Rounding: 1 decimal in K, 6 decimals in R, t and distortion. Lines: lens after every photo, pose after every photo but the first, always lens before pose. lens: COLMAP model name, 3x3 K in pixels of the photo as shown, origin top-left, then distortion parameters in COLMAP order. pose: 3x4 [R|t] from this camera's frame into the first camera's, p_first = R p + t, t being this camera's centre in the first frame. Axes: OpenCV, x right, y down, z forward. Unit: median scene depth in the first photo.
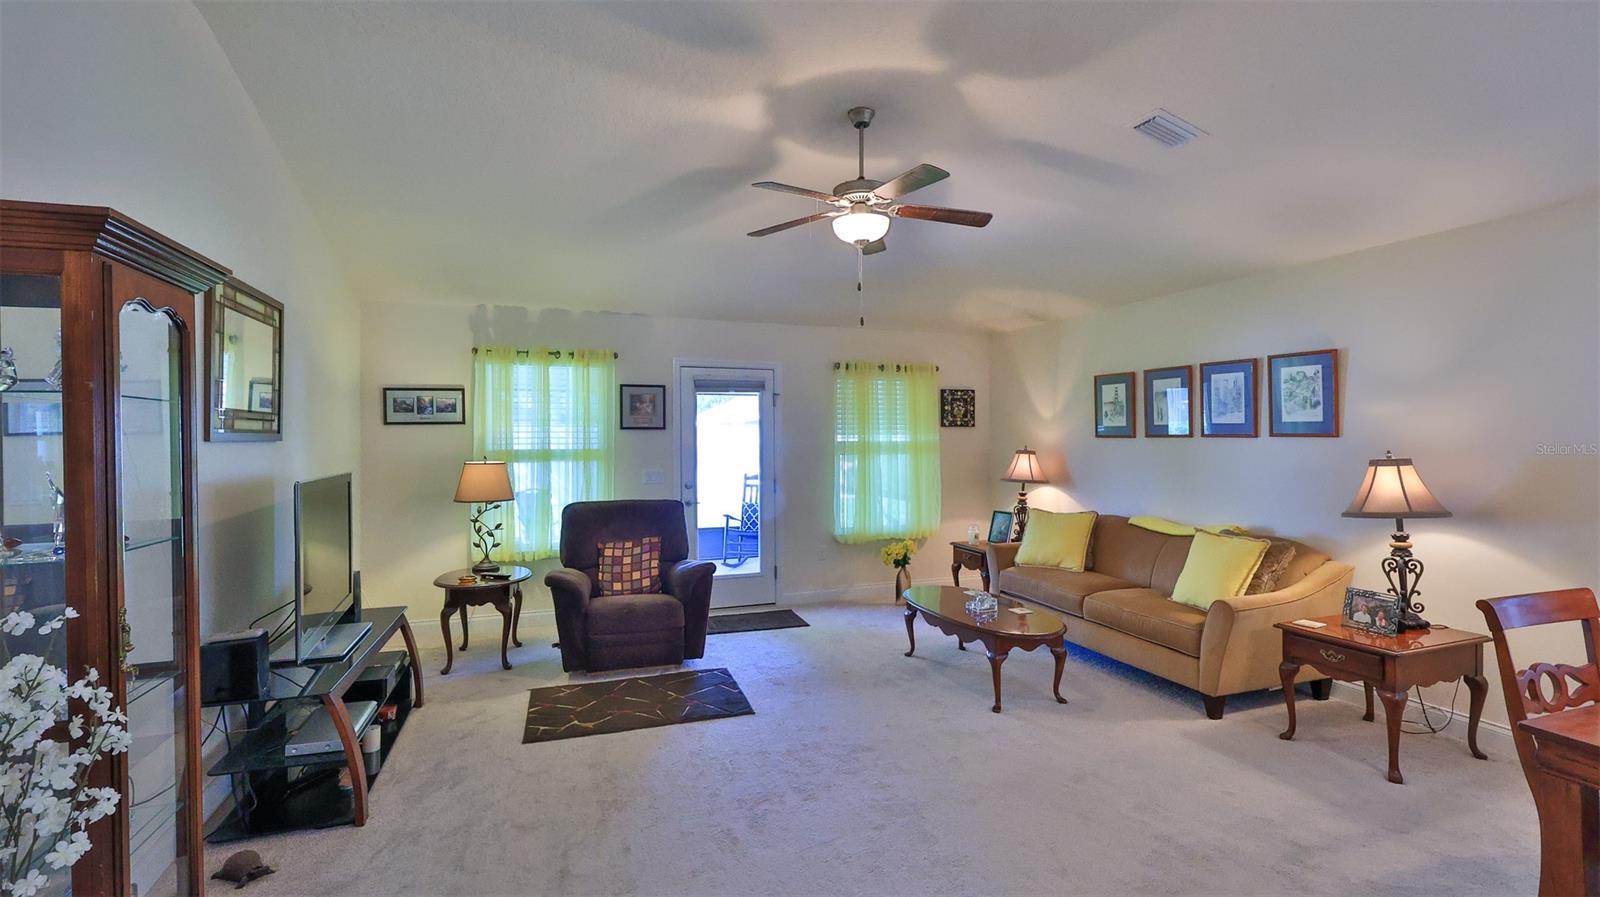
lens RADIAL K [[705.3, 0, 800.0], [0, 705.3, 448.5], [0, 0, 1]] dist [-0.000791, 0.000089]
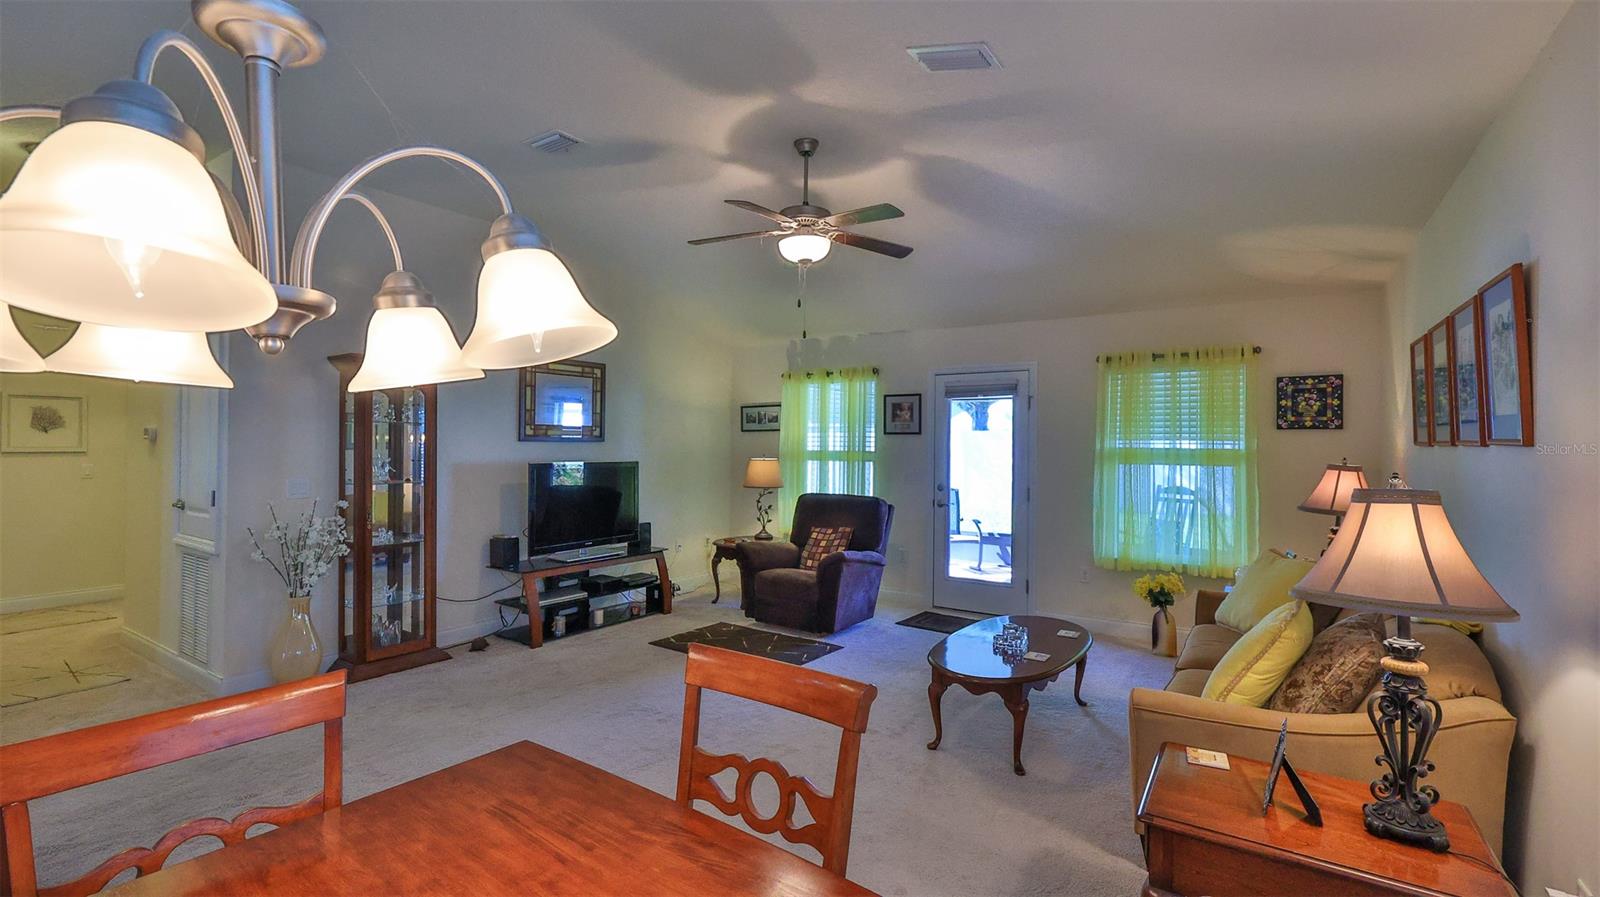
lens RADIAL K [[705.3, 0, 800.0], [0, 705.3, 448.5], [0, 0, 1]] dist [-0.000791, 0.000089]
pose [[0.587057, 0.012857, -0.809444, 0.631150], [-0.020105, 0.999797, 0.001299, -0.003328], [0.809296, 0.015511, 0.587196, 0.234890]]
